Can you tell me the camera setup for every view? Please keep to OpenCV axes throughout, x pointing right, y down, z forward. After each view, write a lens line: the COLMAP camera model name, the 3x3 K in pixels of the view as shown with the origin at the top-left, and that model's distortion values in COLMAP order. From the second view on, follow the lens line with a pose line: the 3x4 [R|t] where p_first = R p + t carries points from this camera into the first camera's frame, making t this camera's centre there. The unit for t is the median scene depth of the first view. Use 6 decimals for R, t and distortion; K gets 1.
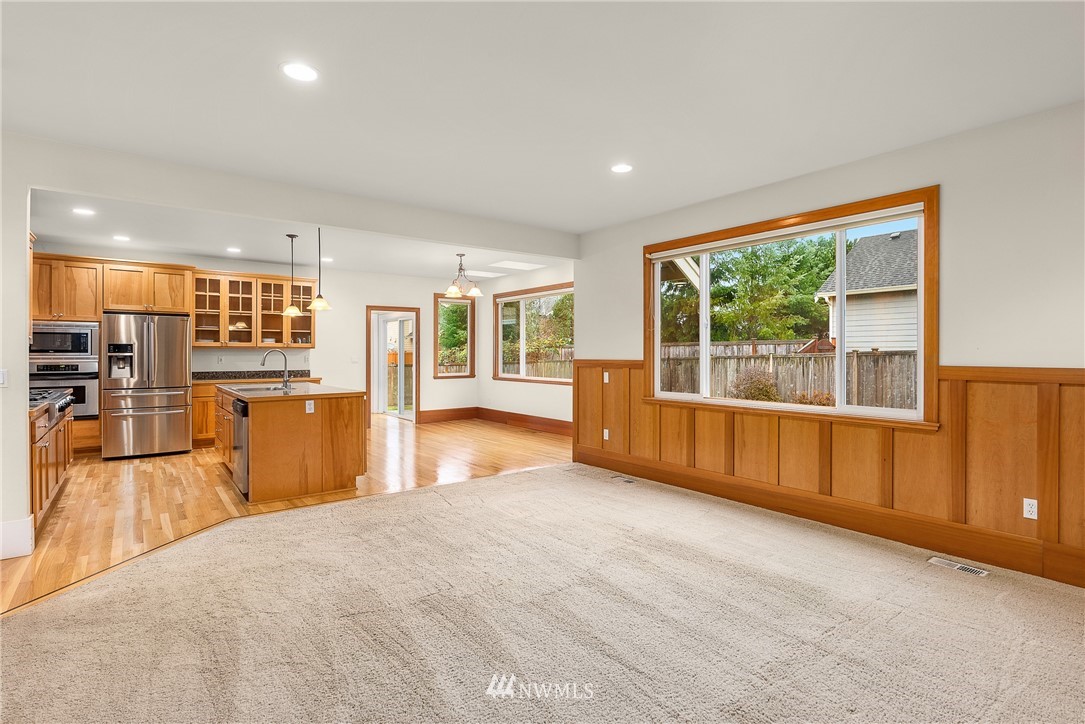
lens RADIAL K [[535.4, 0, 536.5], [0, 535.4, 355.3], [0, 0, 1]] dist [0.000472, 0.000989]
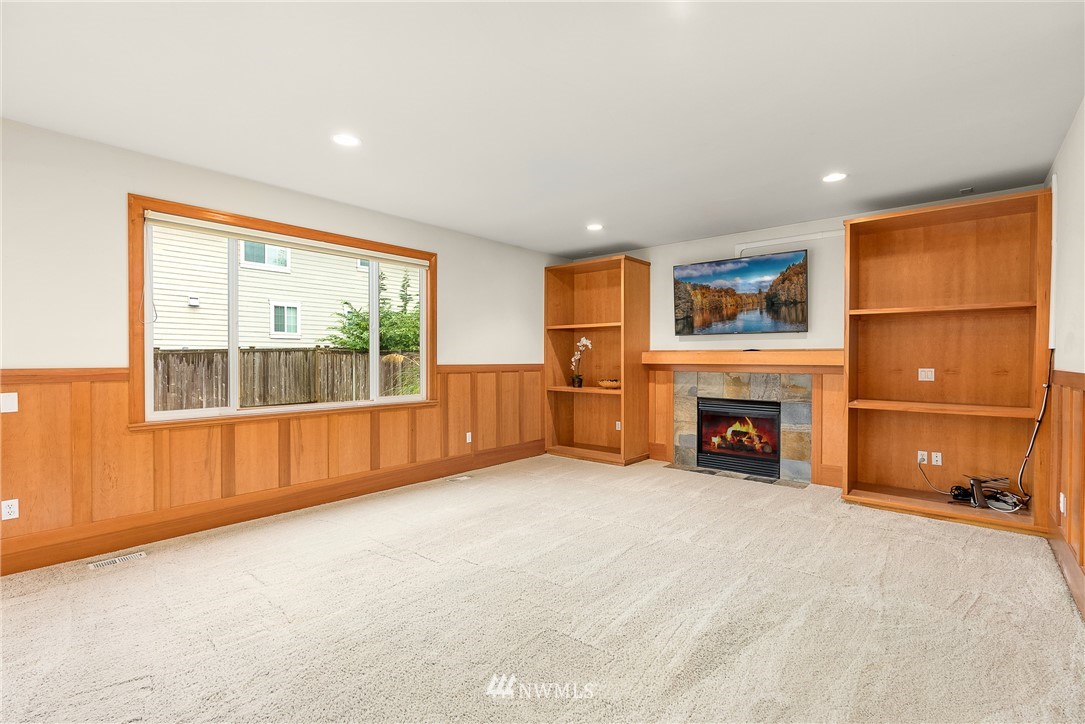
lens RADIAL K [[493.9, 0, 542.5], [0, 493.9, 362.0], [0, 0, 1]] dist [0.001517, 0.000191]
pose [[-0.210911, -0.010115, 0.977453, -0.361154], [0.001526, 0.999942, 0.010677, -0.001908], [-0.977504, 0.003743, -0.210883, 0.460562]]
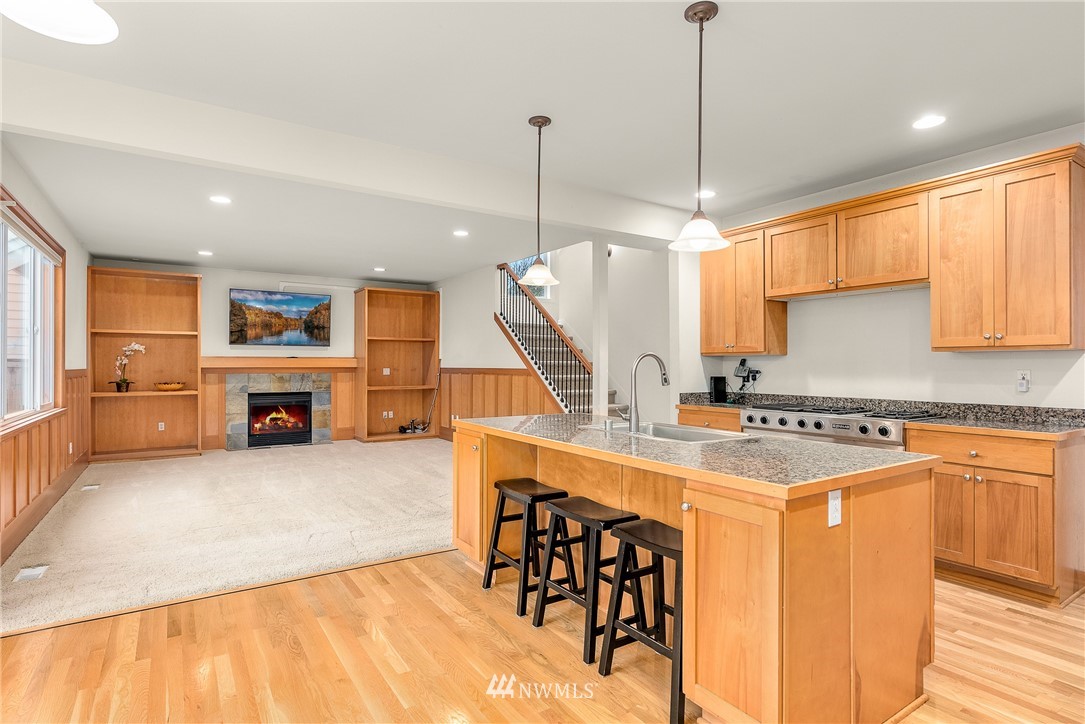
lens RADIAL K [[560.0, 0, 542.5], [0, 560.0, 362.0], [0, 0, 1]] dist [-0.005491, 0.000056]
pose [[-0.997939, -0.001344, 0.064158, -0.320152], [-0.001346, 0.999999, 0.000013, -0.001783], [-0.064158, -0.000074, -0.997940, 1.142758]]
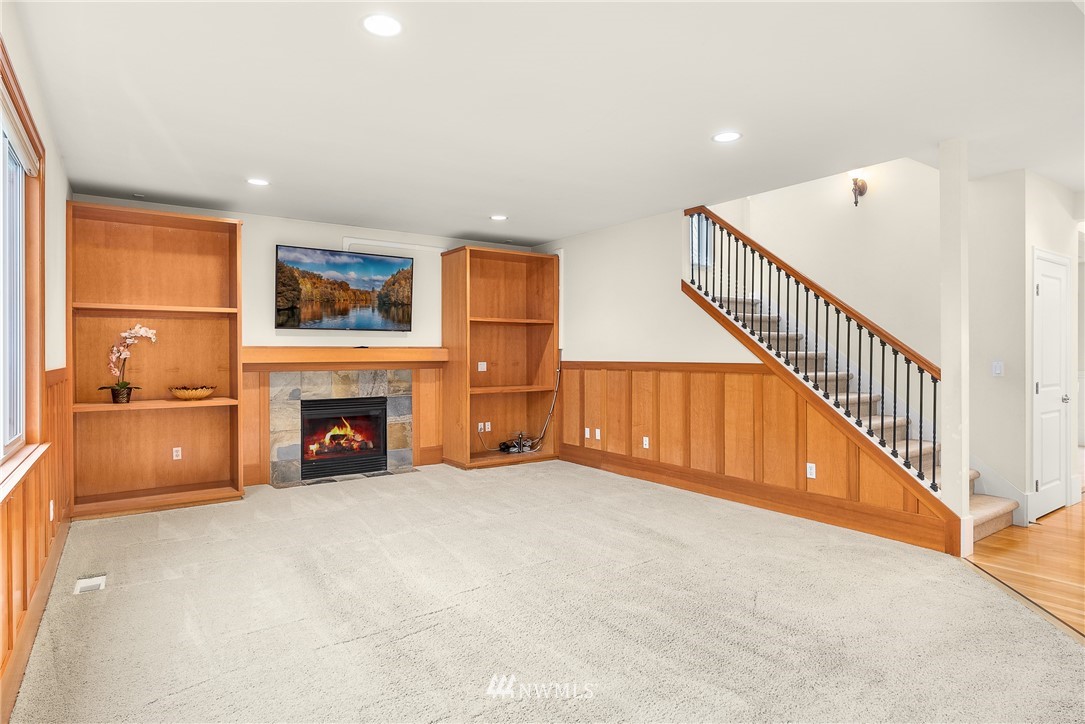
lens RADIAL K [[599.2, 0, 544.7], [0, 599.2, 353.1], [0, 0, 1]] dist [0.001543, -0.000693]
pose [[-0.999498, 0.002305, 0.031612, -0.015742], [0.002368, 0.999995, 0.001978, -0.003541], [-0.031608, 0.002052, -0.999498, 0.865731]]
